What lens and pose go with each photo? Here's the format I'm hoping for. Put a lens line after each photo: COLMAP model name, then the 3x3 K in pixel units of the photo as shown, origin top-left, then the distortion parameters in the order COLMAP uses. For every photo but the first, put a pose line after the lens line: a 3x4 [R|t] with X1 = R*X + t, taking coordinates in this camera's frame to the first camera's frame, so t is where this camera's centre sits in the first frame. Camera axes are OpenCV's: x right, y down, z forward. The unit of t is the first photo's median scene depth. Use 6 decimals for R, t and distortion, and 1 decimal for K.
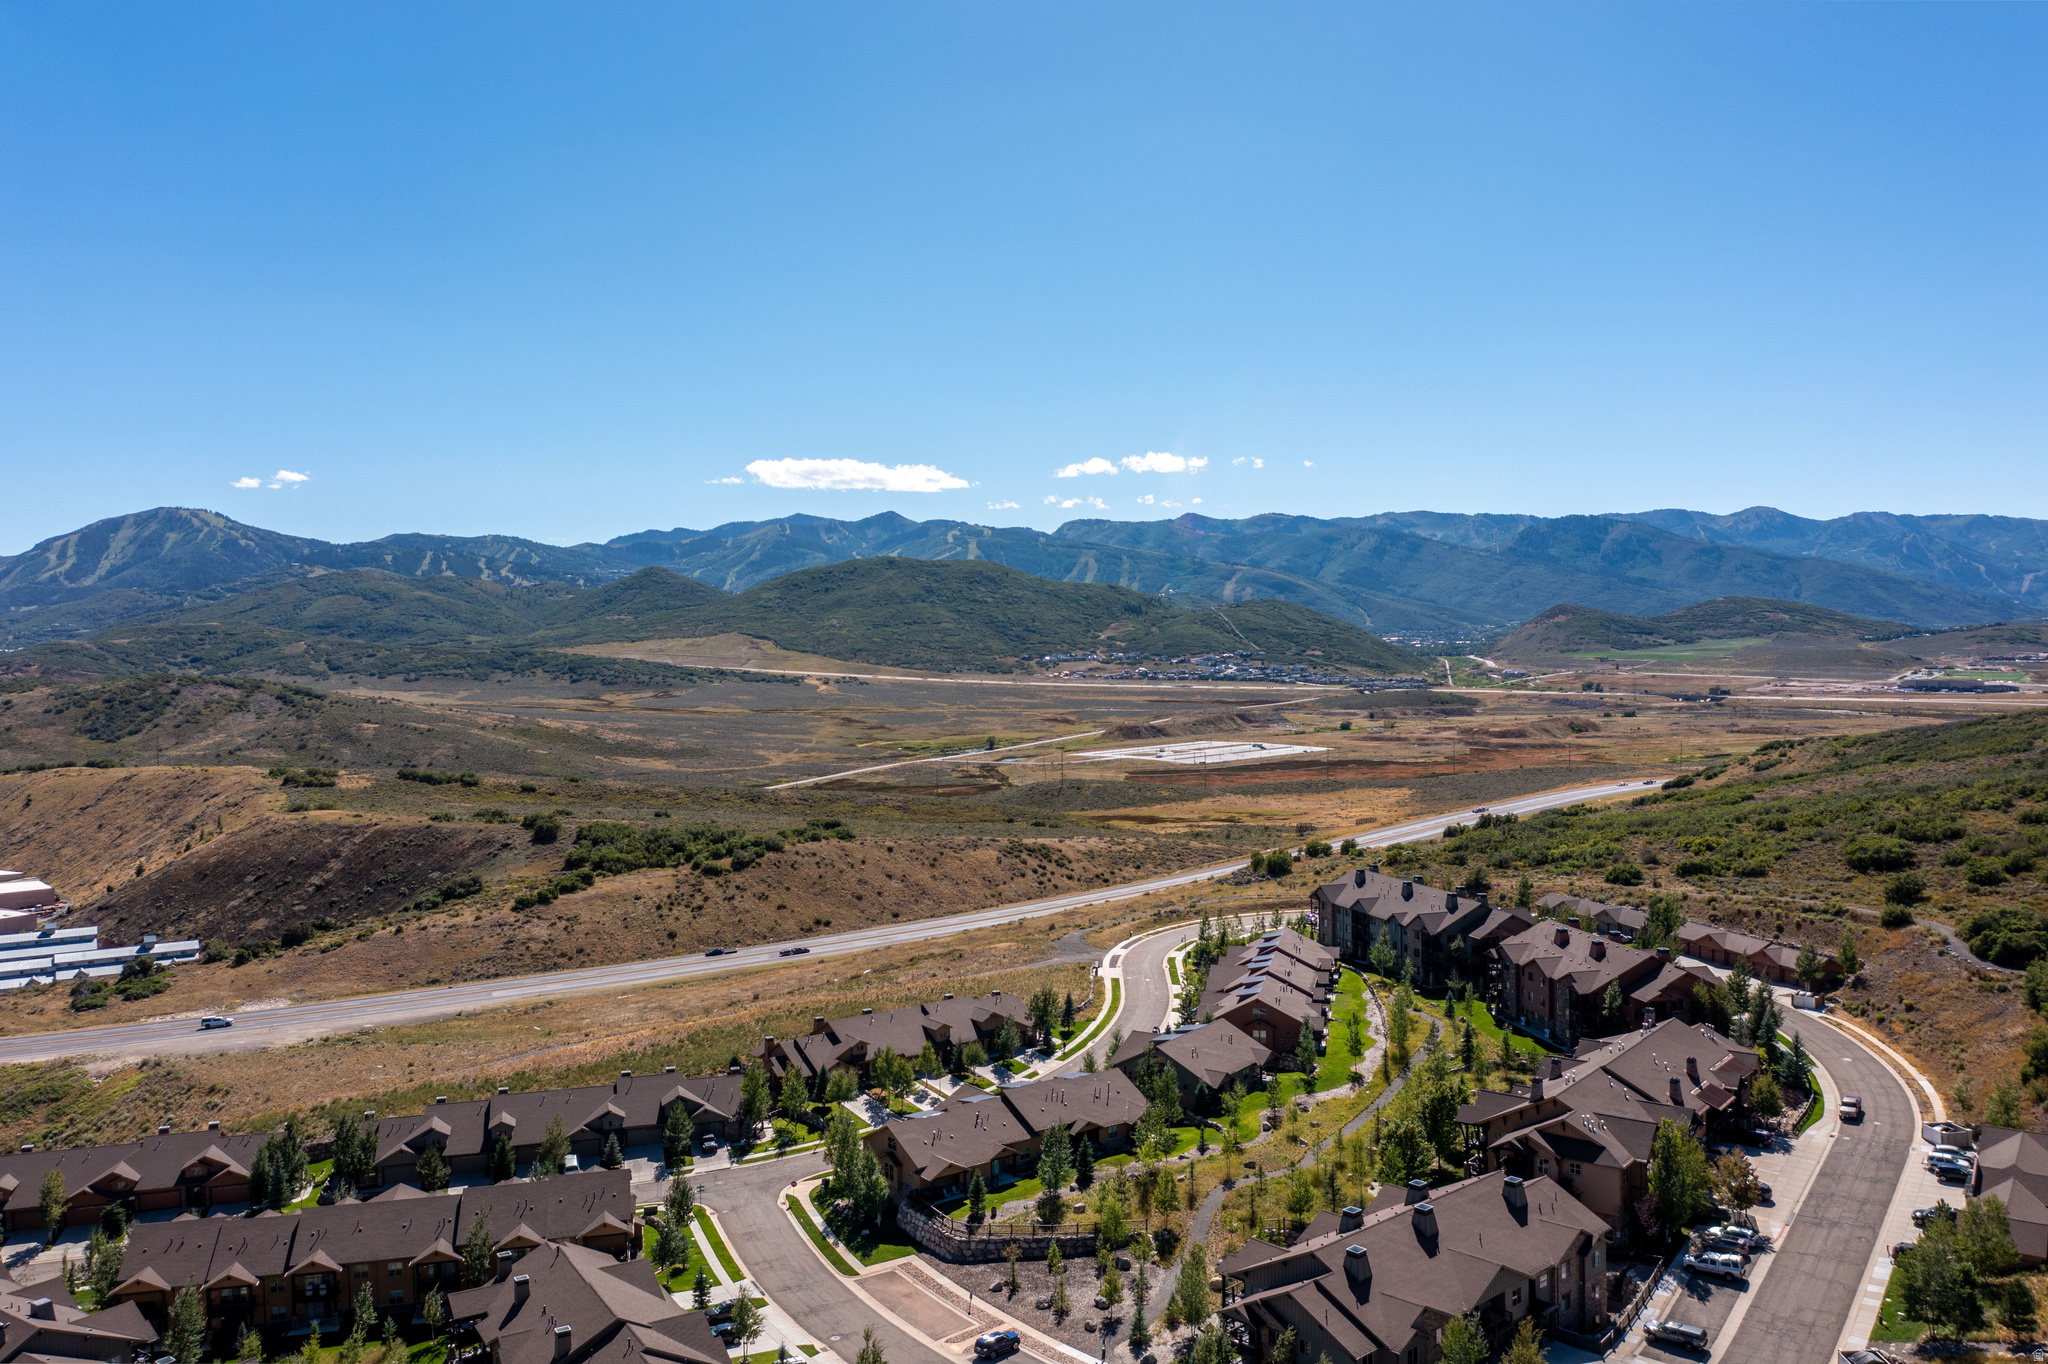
lens RADIAL K [[1633.6, 0, 1018.8], [0, 1633.6, 671.3], [0, 0, 1]] dist [-0.008271, 0.004068]
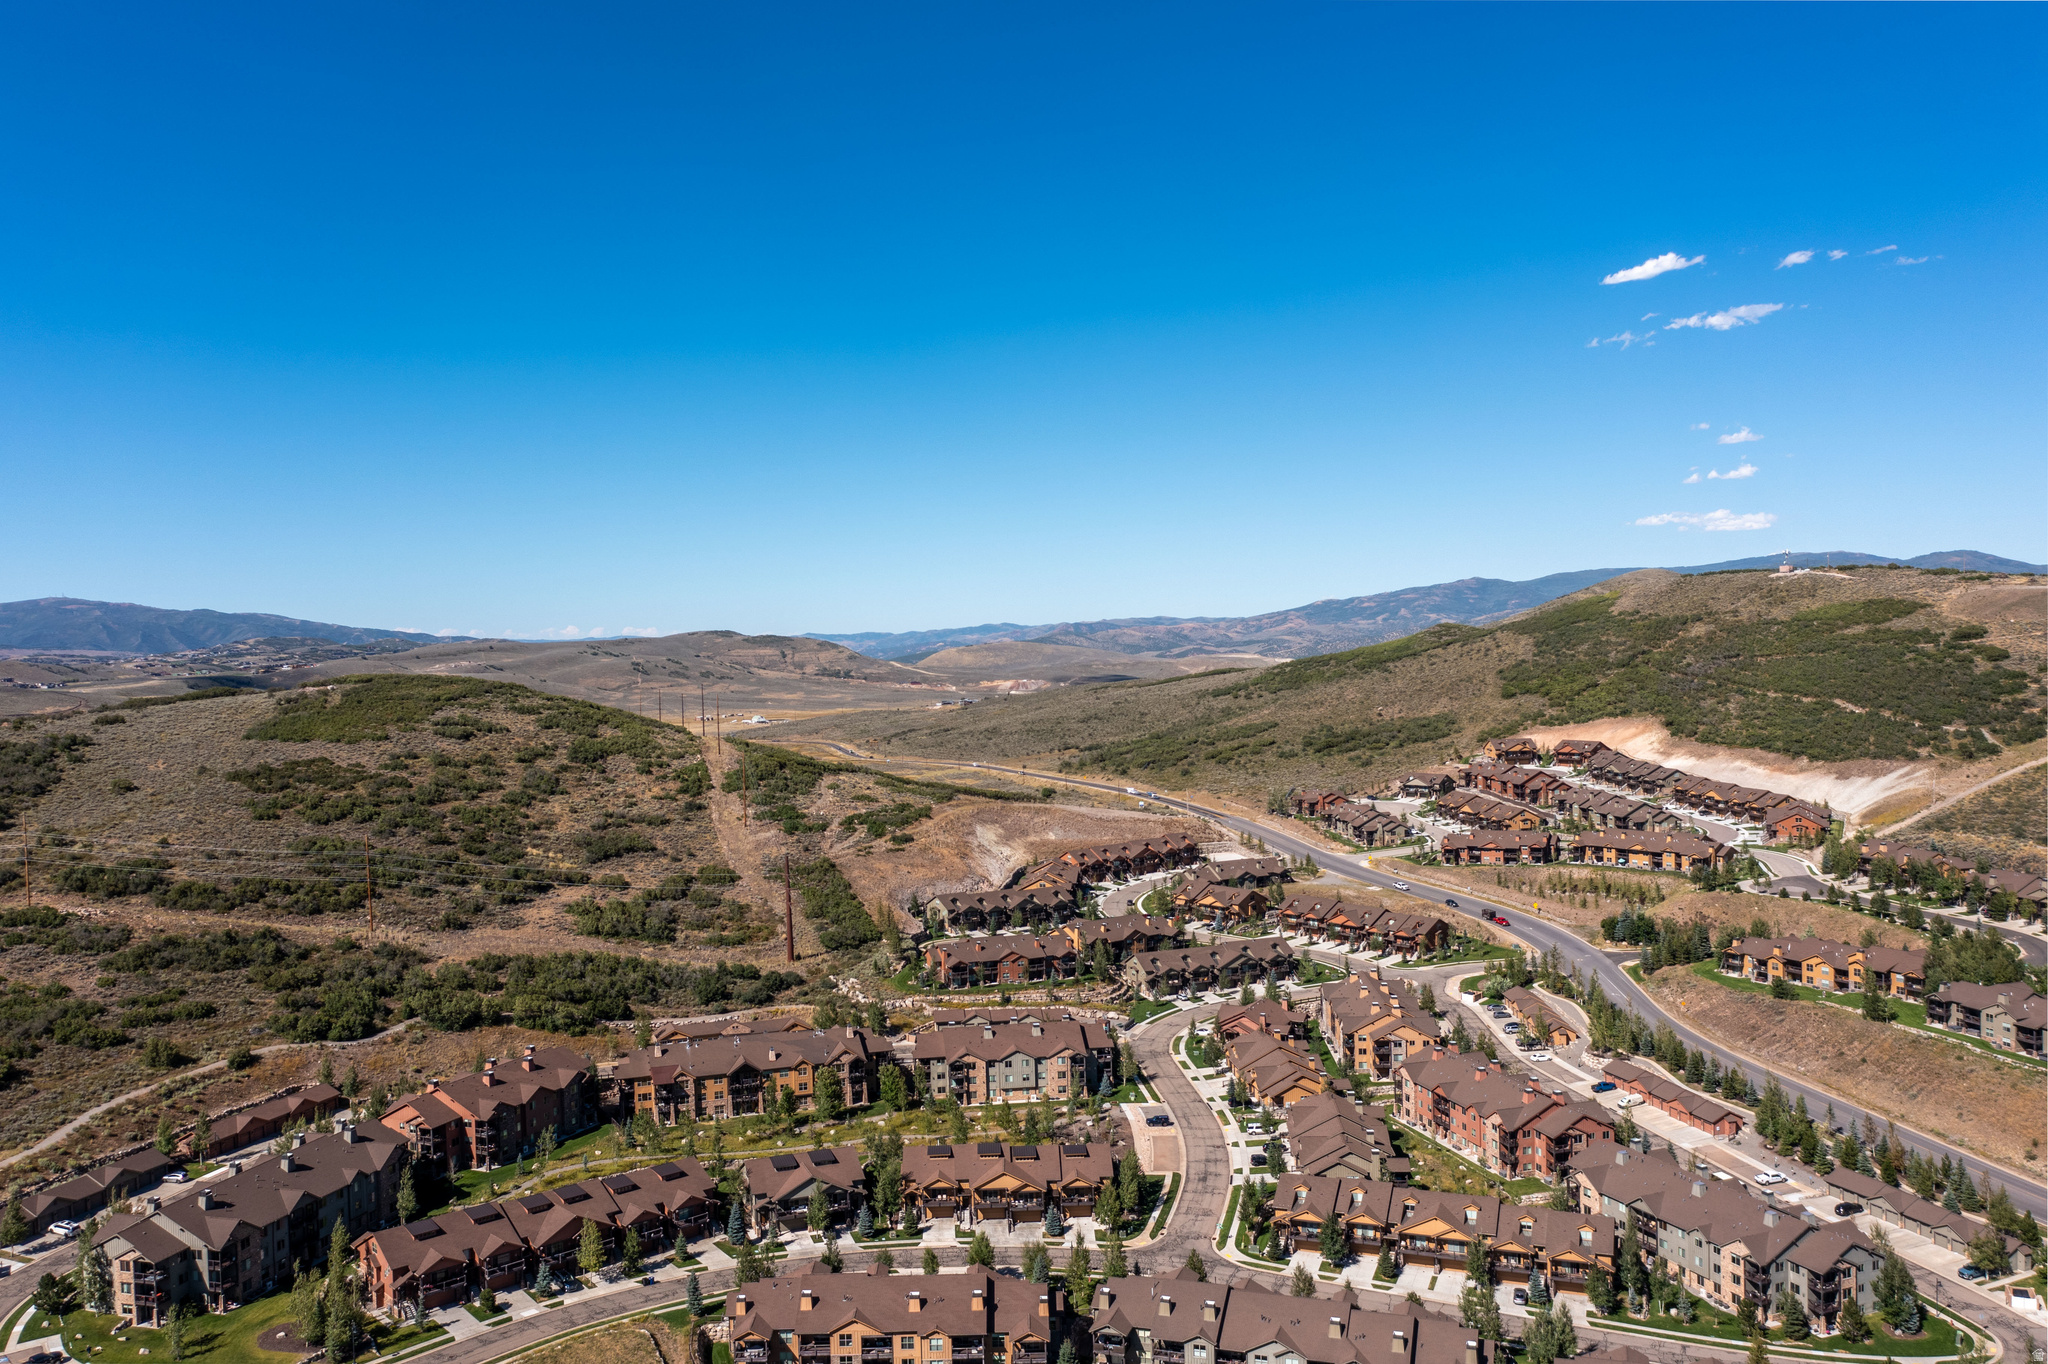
lens RADIAL K [[1637.5, 0, 1017.3], [0, 1637.5, 677.3], [0, 0, 1]] dist [-0.005312, 0.002470]
pose [[-0.815521, 0.020126, 0.578377, -0.040273], [0.057152, 0.997311, 0.045880, -0.009655], [-0.575898, 0.070472, -0.814478, 0.102686]]
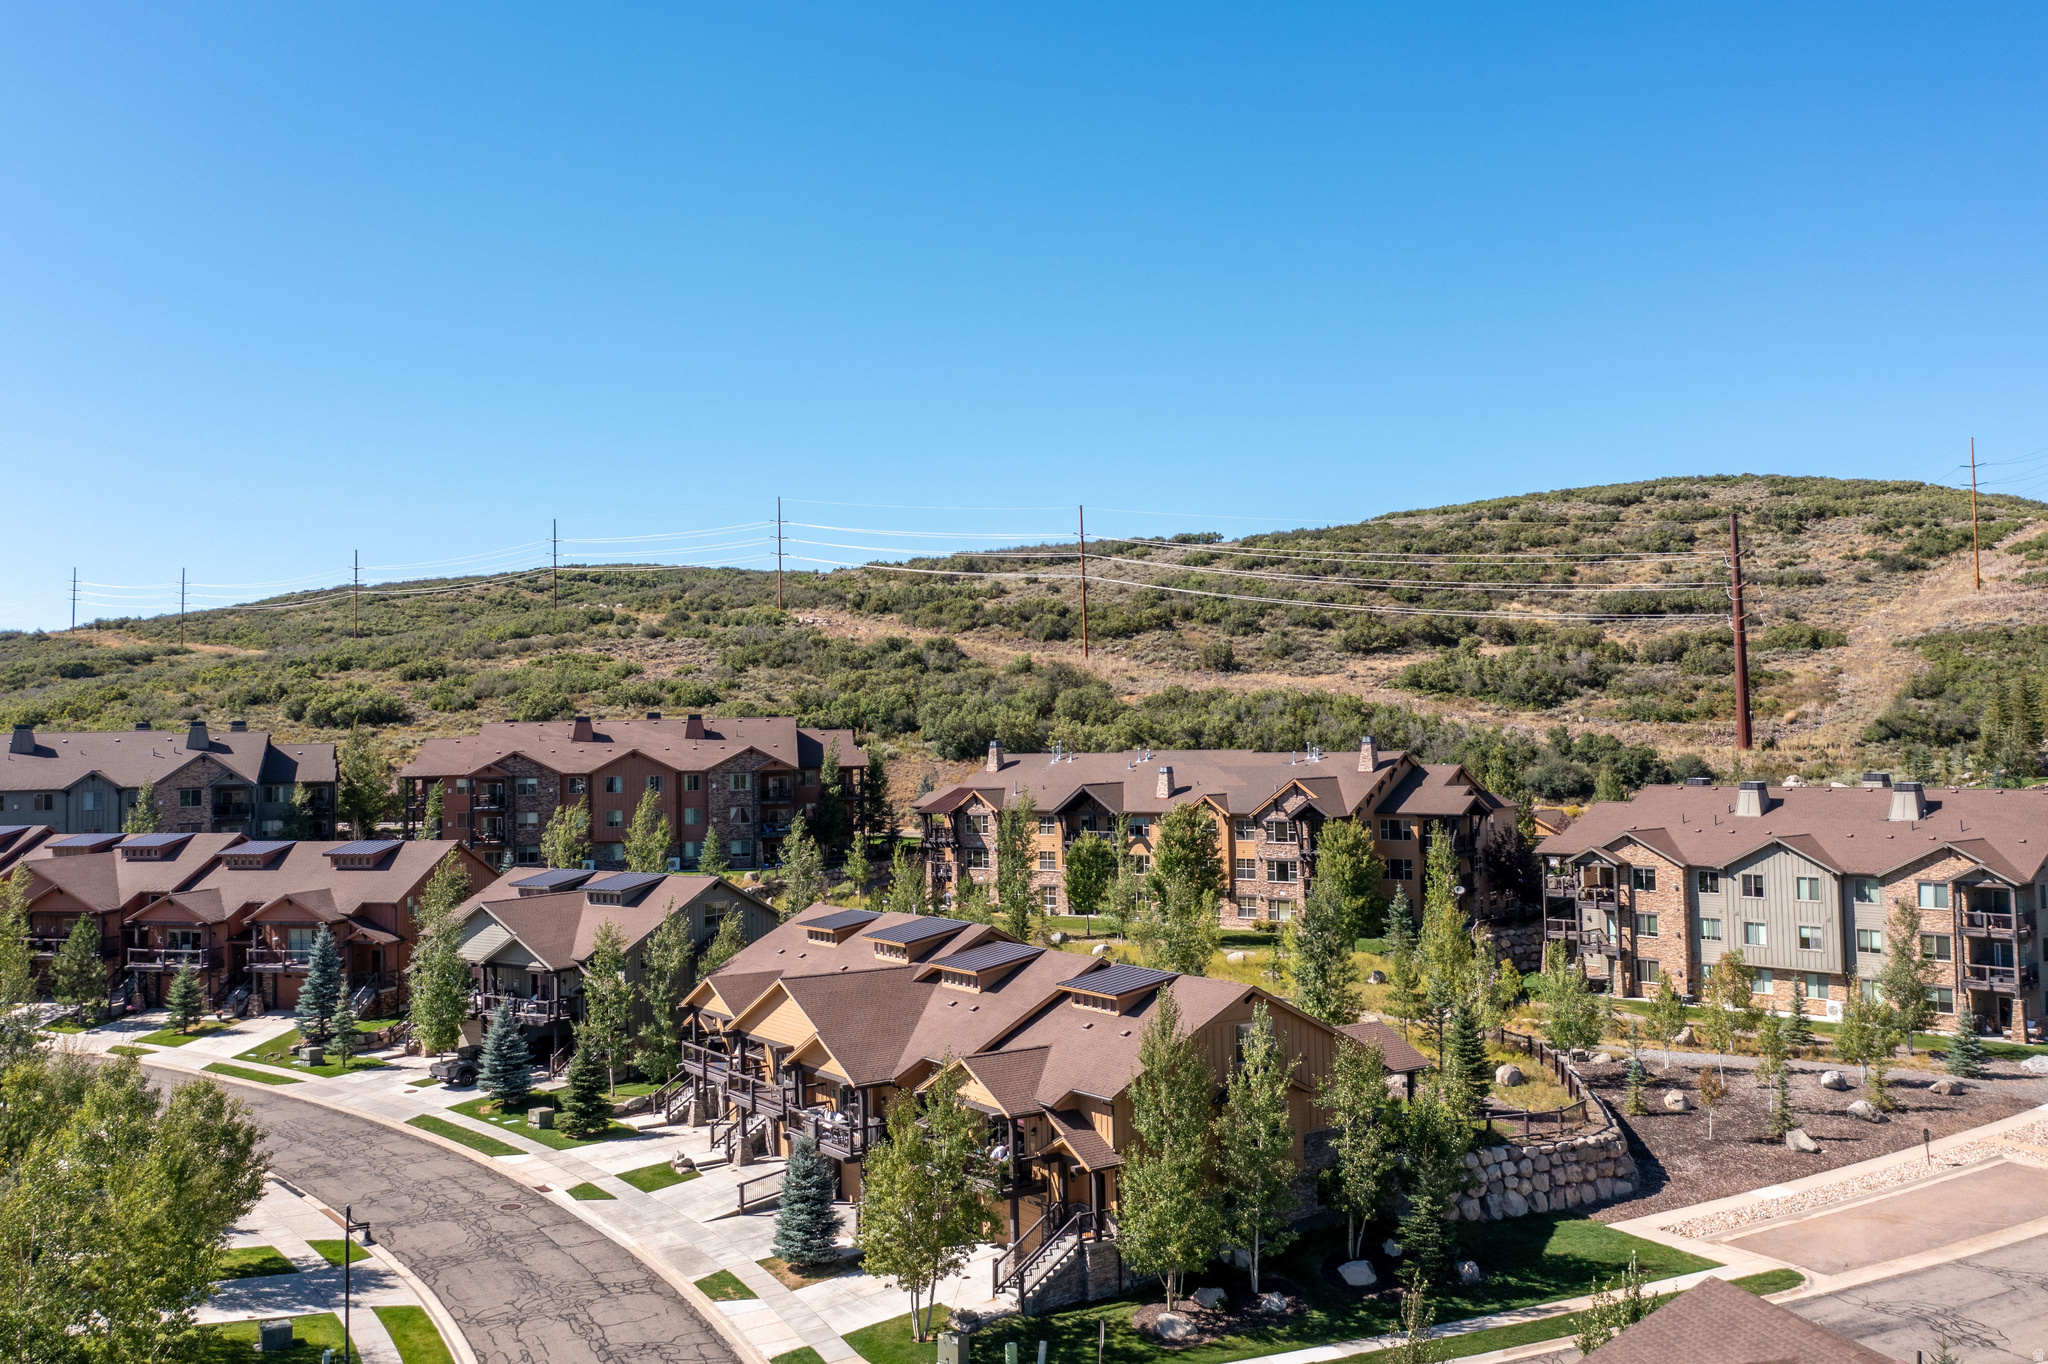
lens RADIAL K [[1805.6, 0, 1031.6], [0, 1805.6, 633.1], [0, 0, 1]] dist [-0.006356, 0.004705]
pose [[0.035615, 0.068147, 0.997039, -0.020497], [0.046766, 0.996466, -0.069779, 0.010799], [-0.998271, 0.049113, 0.032303, 0.047907]]
